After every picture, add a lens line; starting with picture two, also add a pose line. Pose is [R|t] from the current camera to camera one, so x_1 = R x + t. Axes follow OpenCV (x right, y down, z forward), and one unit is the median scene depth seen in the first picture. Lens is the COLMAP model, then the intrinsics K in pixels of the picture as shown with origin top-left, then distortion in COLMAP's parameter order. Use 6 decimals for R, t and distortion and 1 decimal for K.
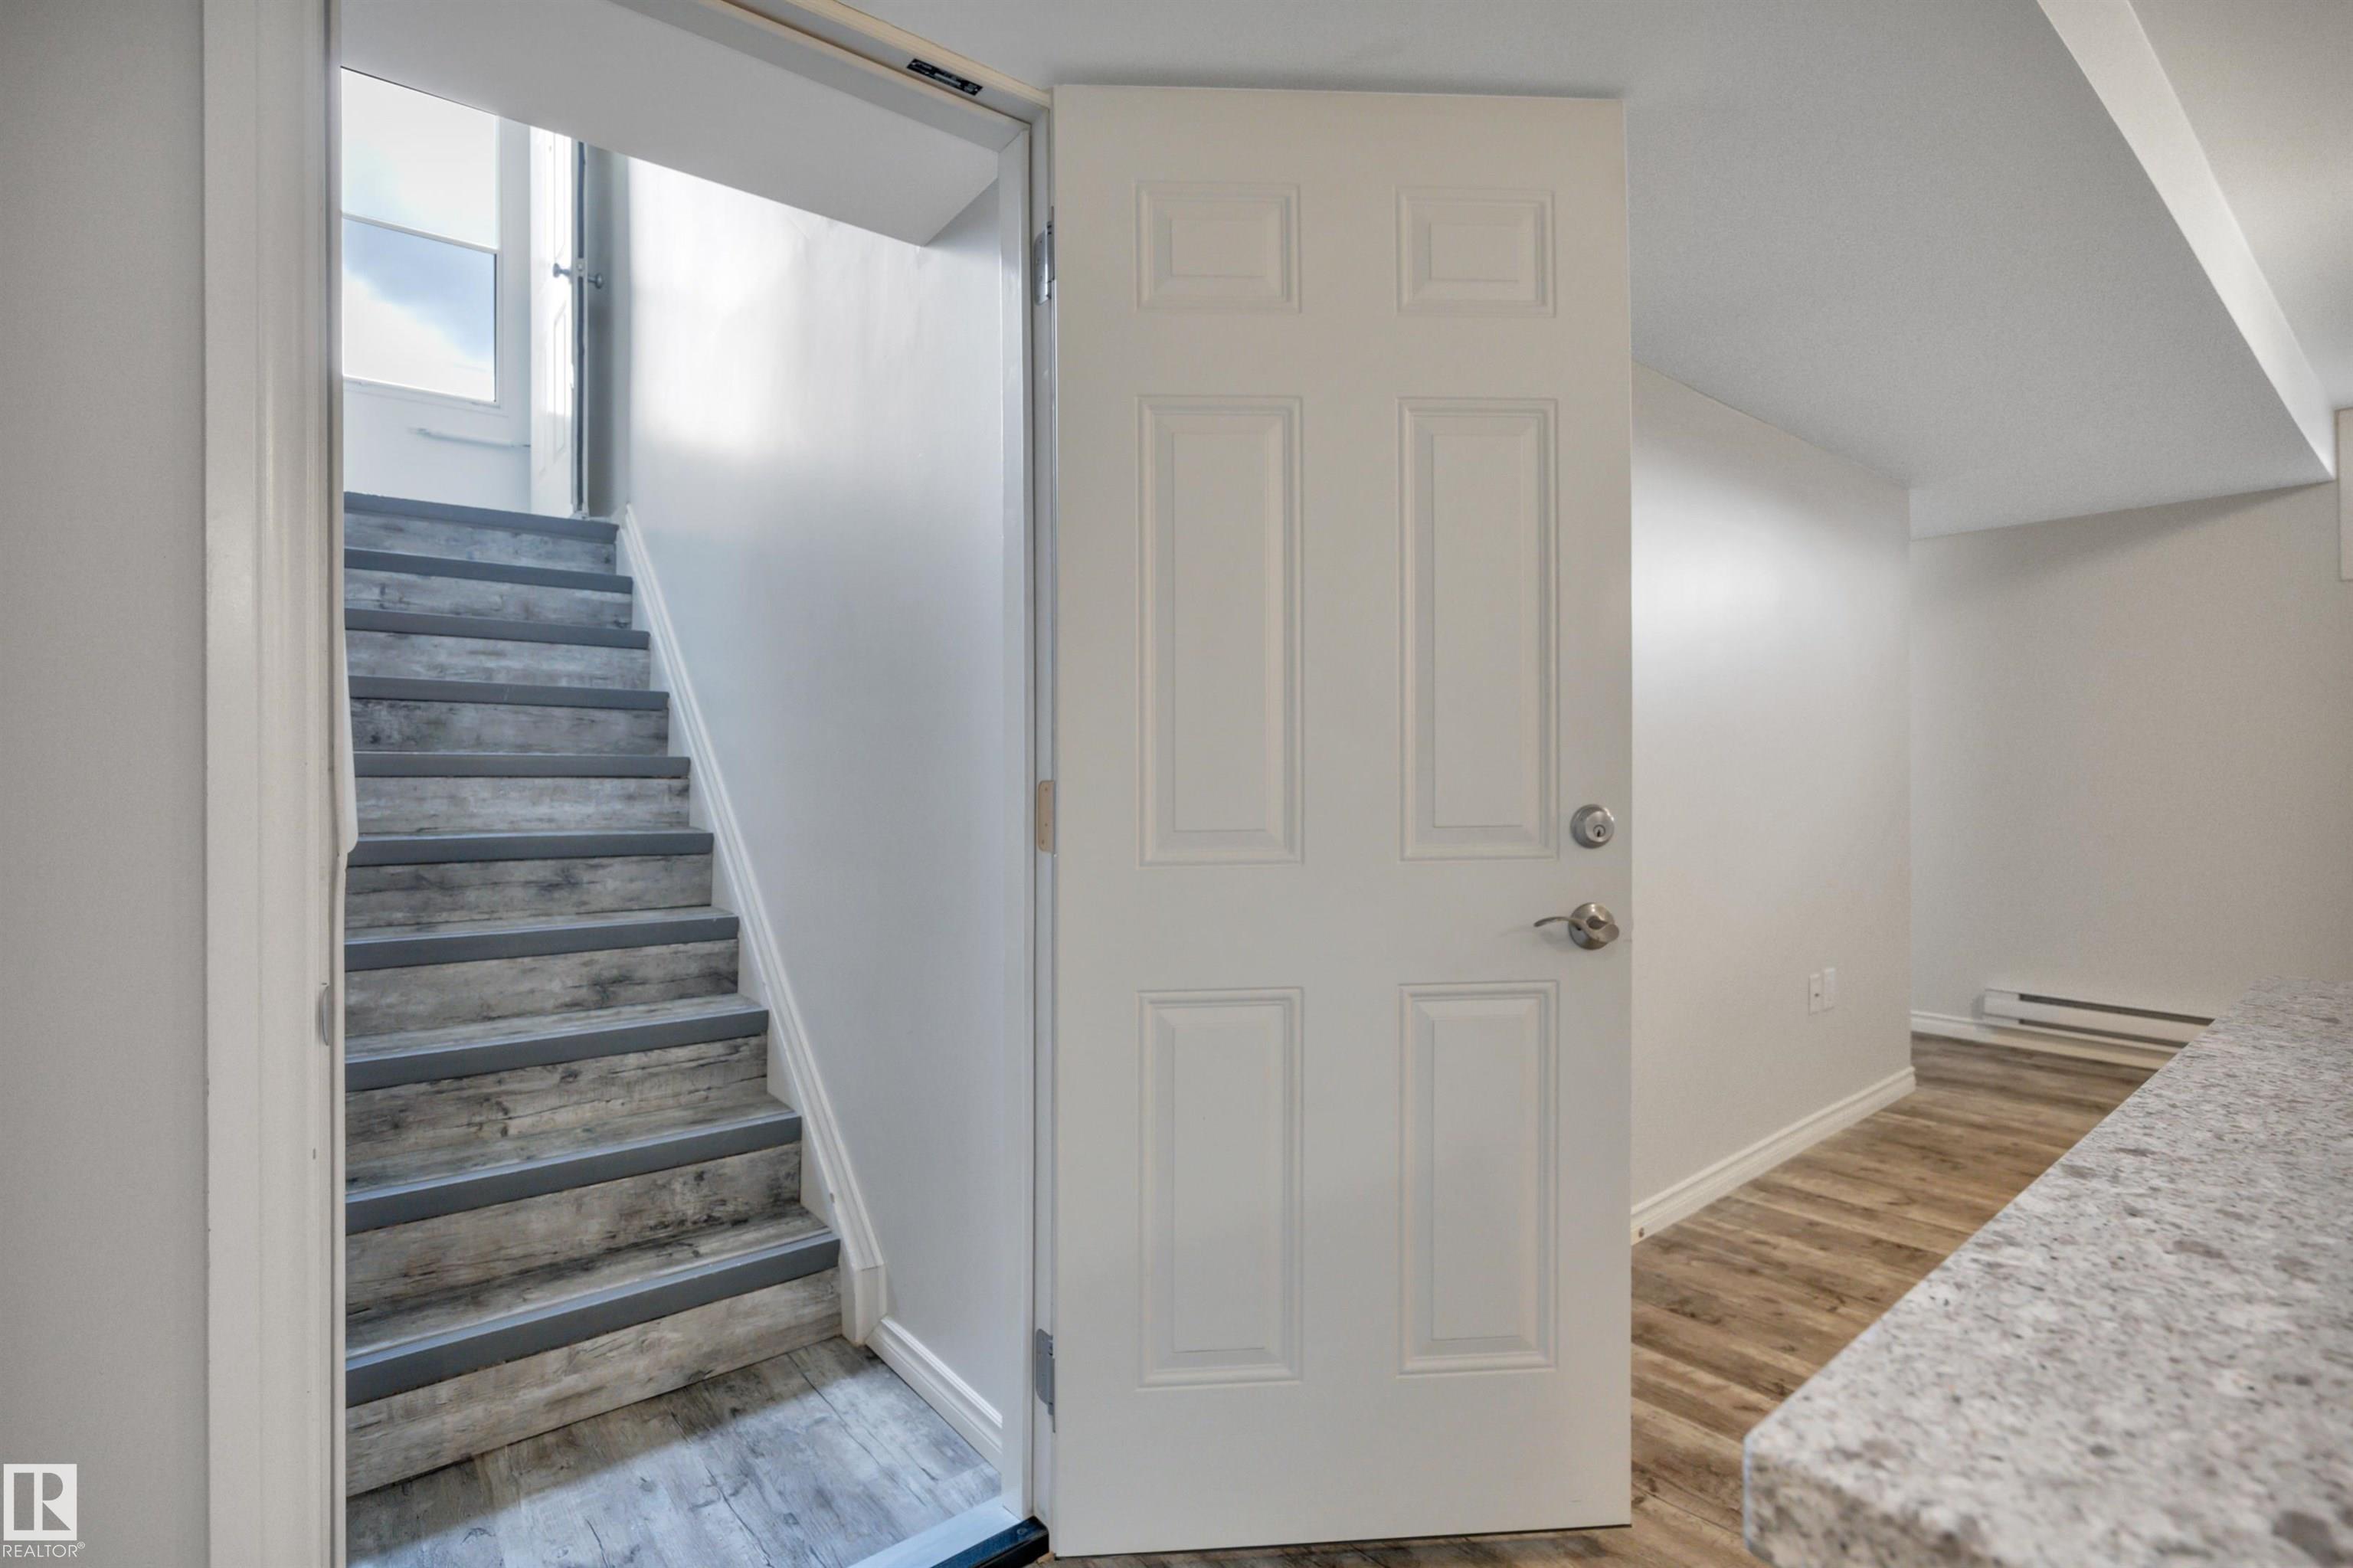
lens RADIAL K [[1113.9, 0, 1176.5], [0, 1113.9, 784.0], [0, 0, 1]] dist [-0.001914, -0.000442]
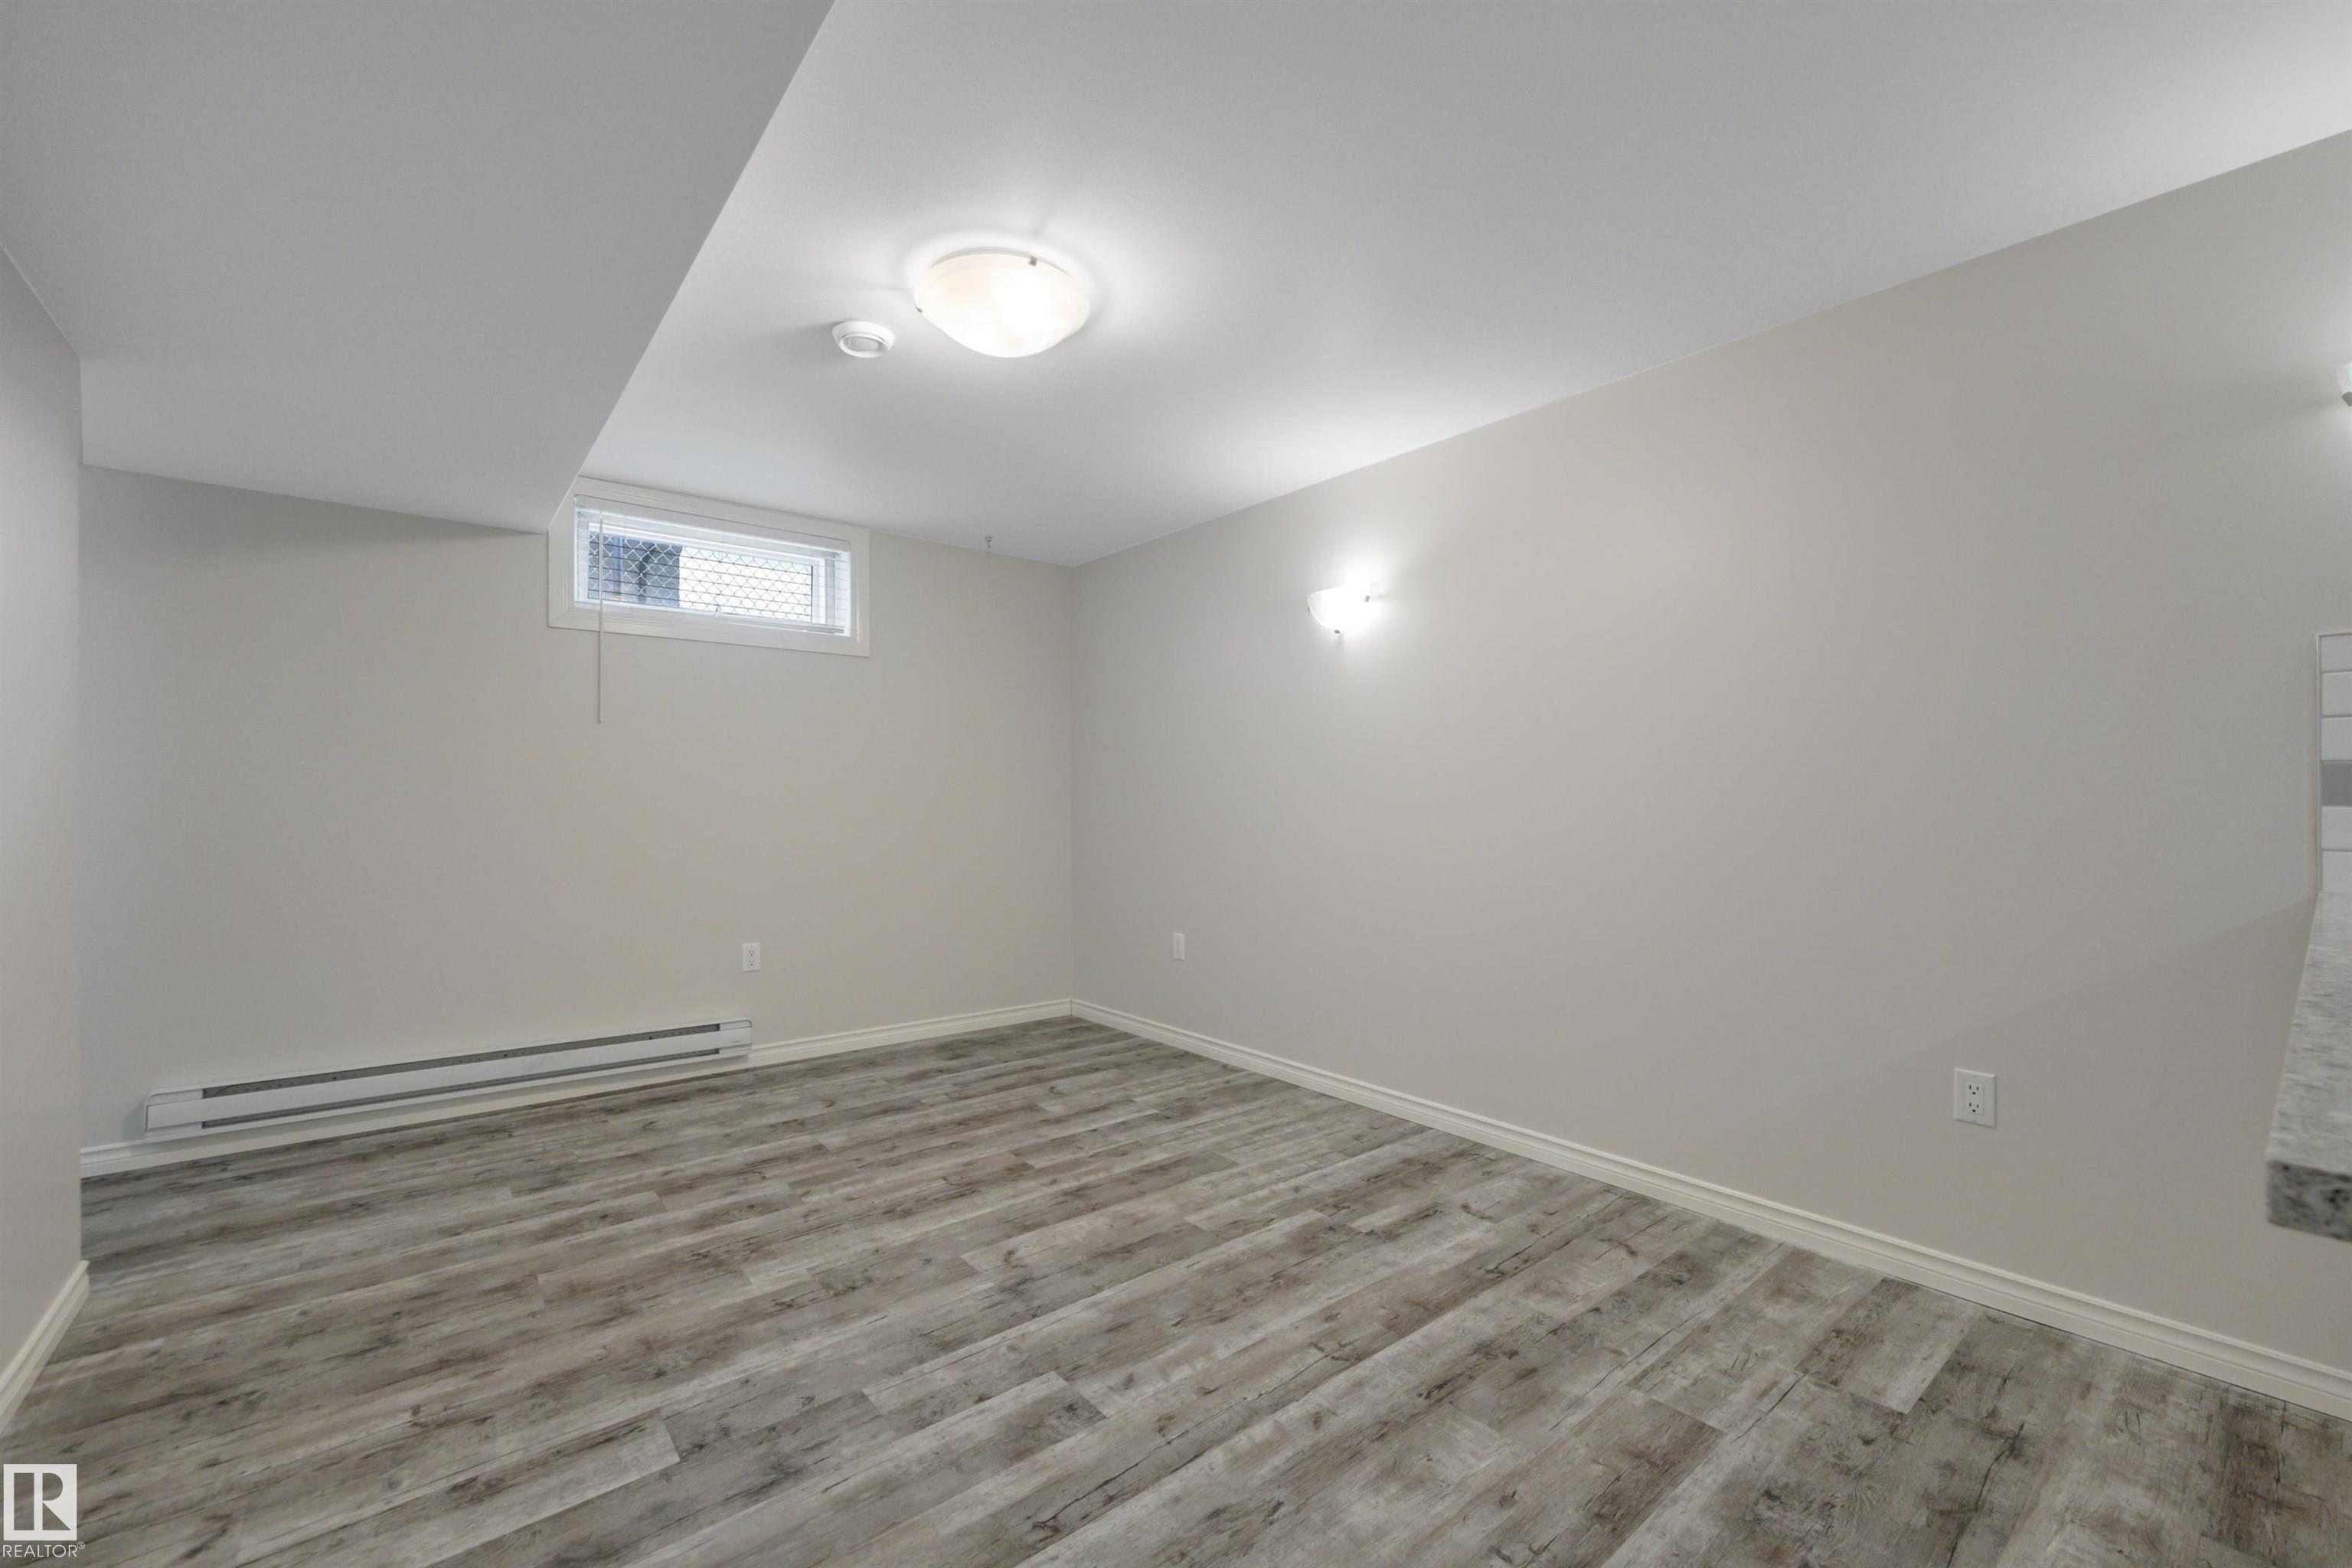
lens RADIAL K [[955.3, 0, 1174.7], [0, 955.3, 792.6], [0, 0, 1]] dist [0.000258, 0.000130]
pose [[0.008418, 0.010534, 0.999909, 0.150221], [0.010817, 0.999885, -0.010625, -0.005494], [-0.999906, 0.010905, 0.008303, 0.489610]]
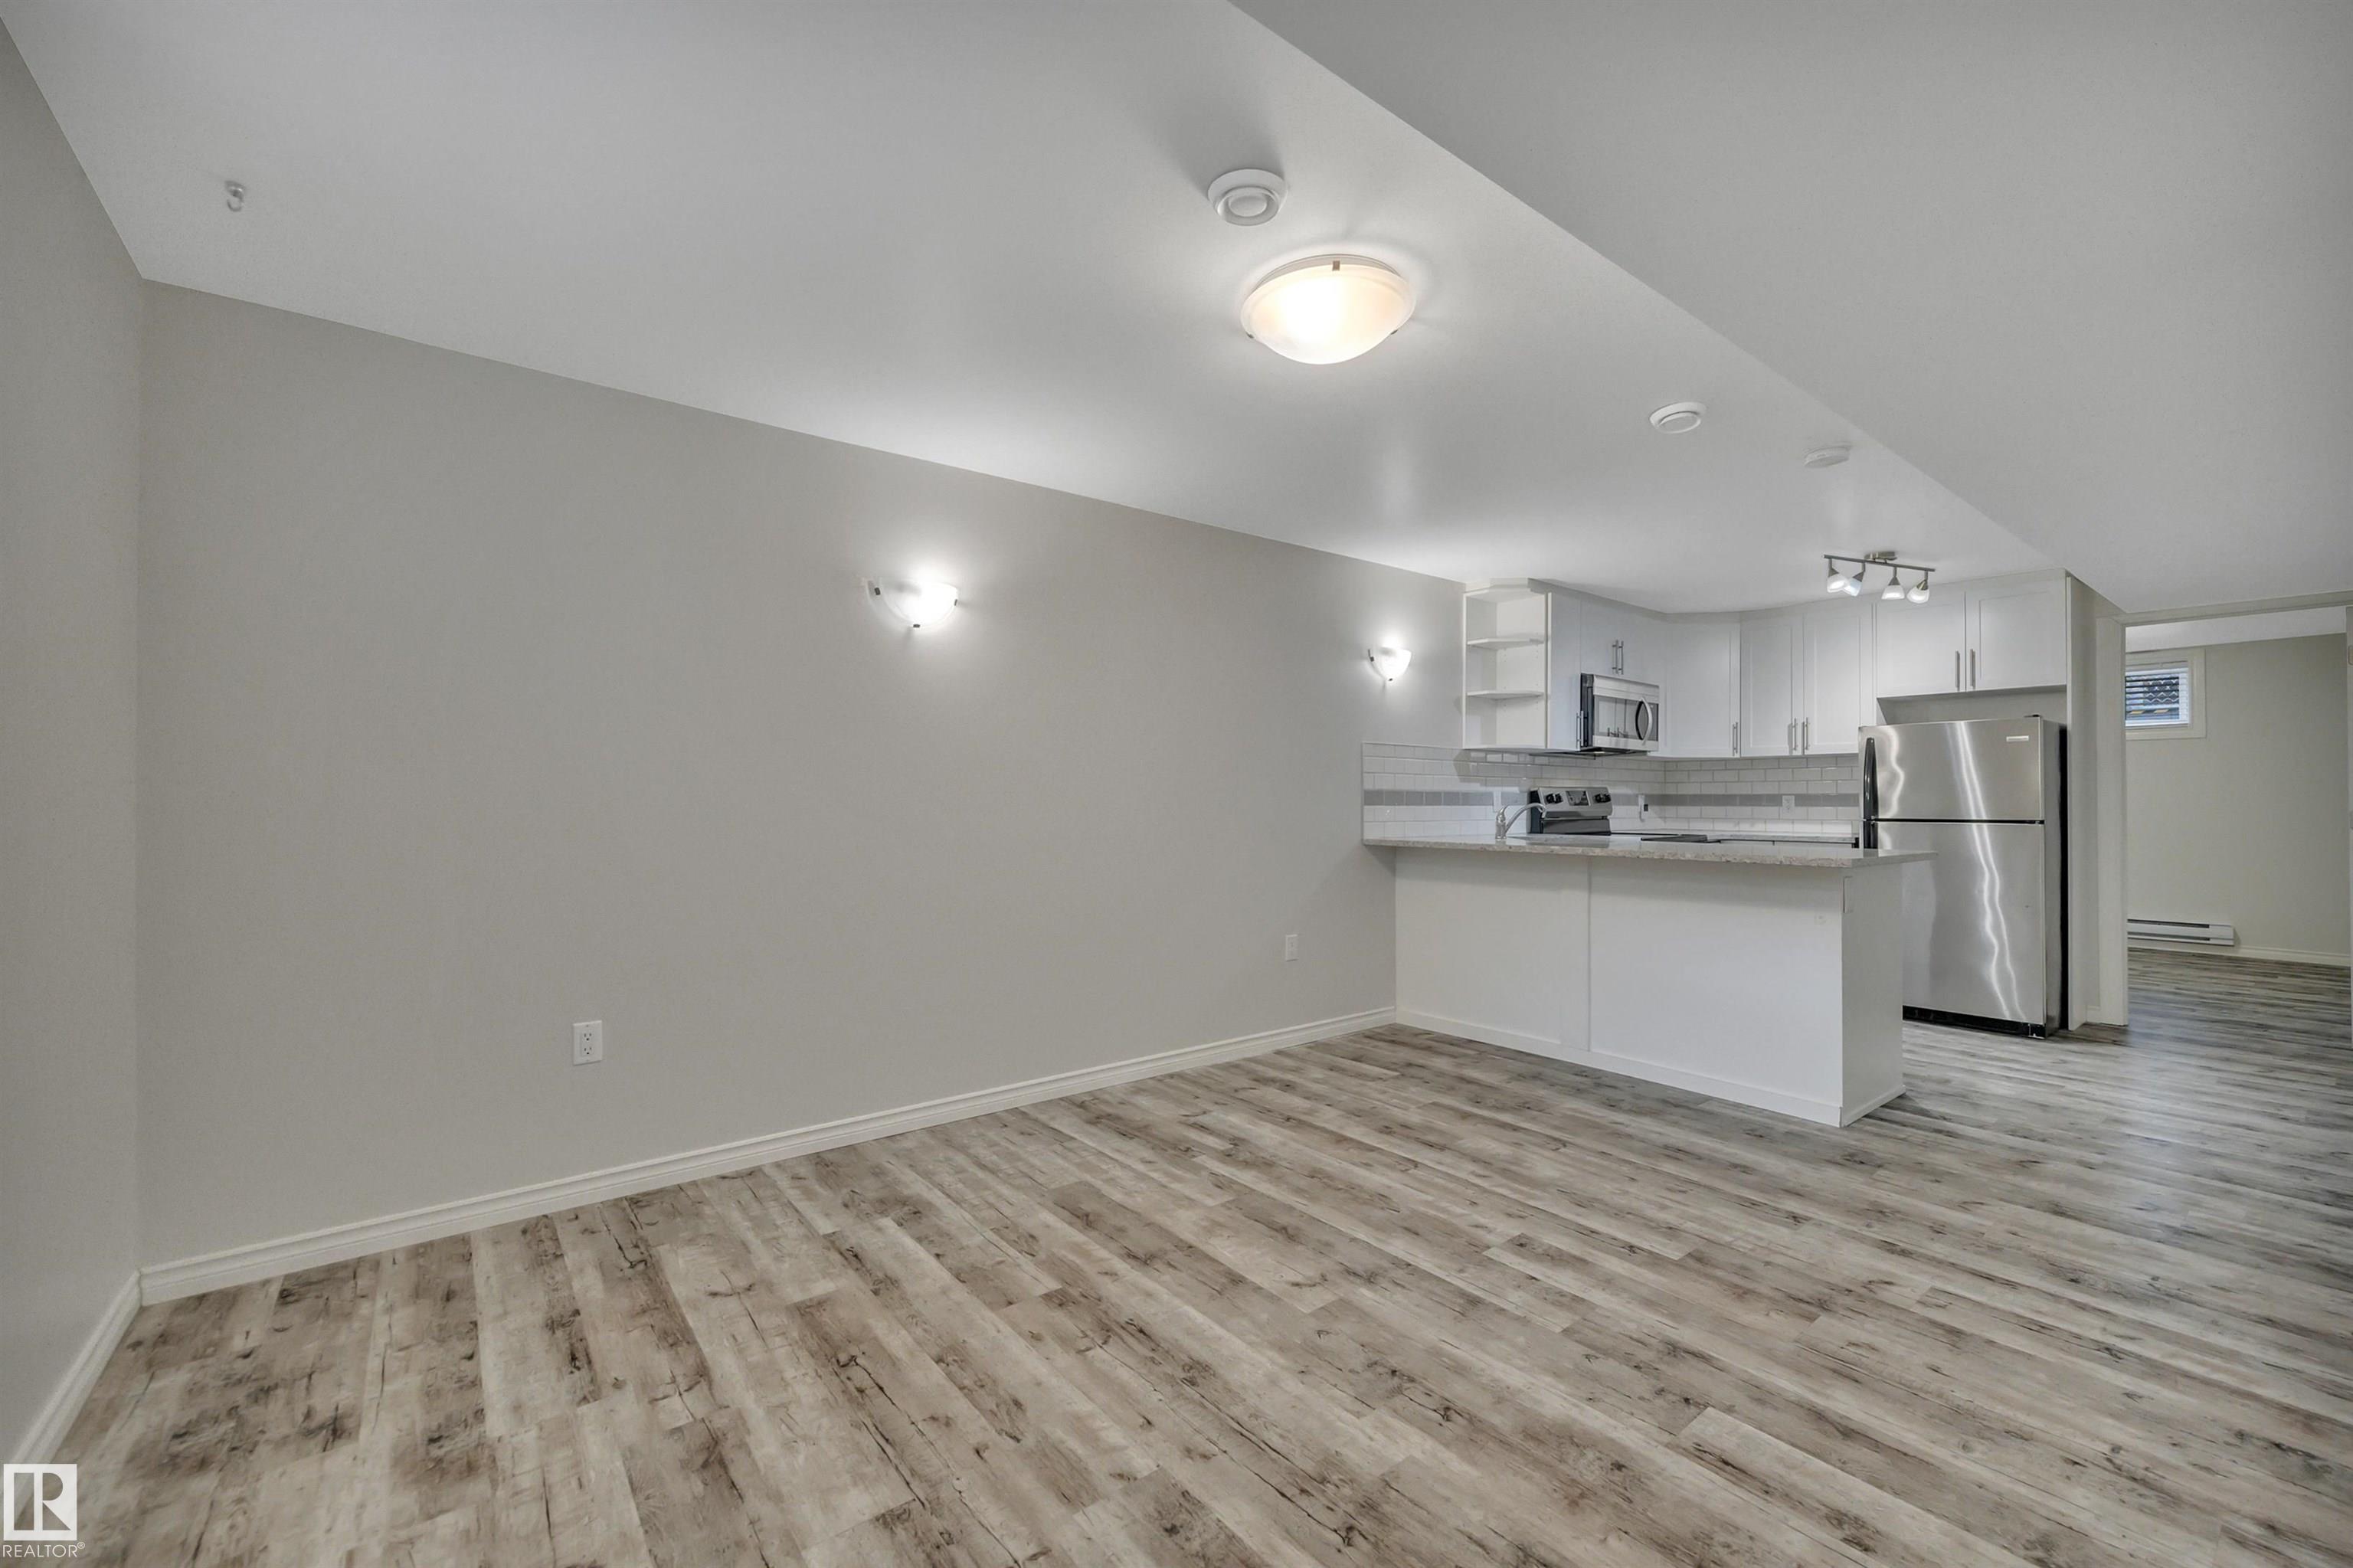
lens RADIAL K [[955.7, 0, 1175.2], [0, 955.7, 792.6], [0, 0, 1]] dist [0.000258, 0.000130]
pose [[-0.999508, 0.003853, 0.031137, 1.052298], [0.004049, 0.999972, 0.006239, -0.031105], [-0.031112, 0.006362, -0.999496, 1.434618]]
